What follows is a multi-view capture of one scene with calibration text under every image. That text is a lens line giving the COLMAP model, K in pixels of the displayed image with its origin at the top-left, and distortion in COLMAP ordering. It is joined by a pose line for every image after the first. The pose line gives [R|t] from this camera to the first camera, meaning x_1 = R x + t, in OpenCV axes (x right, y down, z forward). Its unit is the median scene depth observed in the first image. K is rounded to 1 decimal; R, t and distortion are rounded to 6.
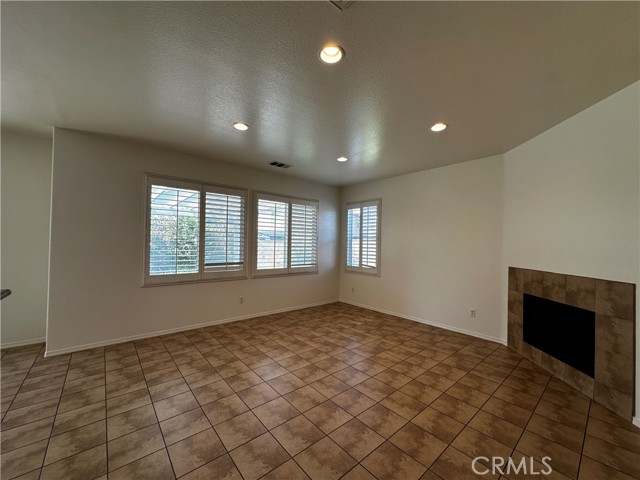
lens RADIAL K [[255.7, 0, 320.9], [0, 255.7, 241.4], [0, 0, 1]] dist [-0.003921, 0.001208]
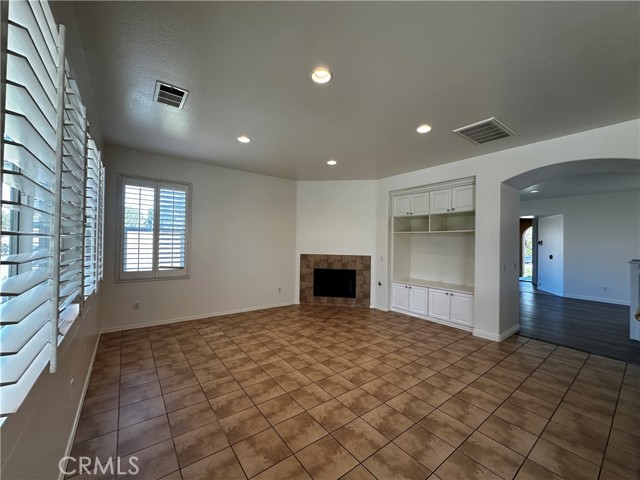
lens RADIAL K [[255.7, 0, 318.1], [0, 255.7, 239.2], [0, 0, 1]] dist [-0.003921, 0.001208]
pose [[0.063533, -0.002962, 0.997975, -0.887043], [-0.023930, 0.999704, 0.004491, -0.003603], [-0.997693, -0.024167, 0.063443, 0.827325]]
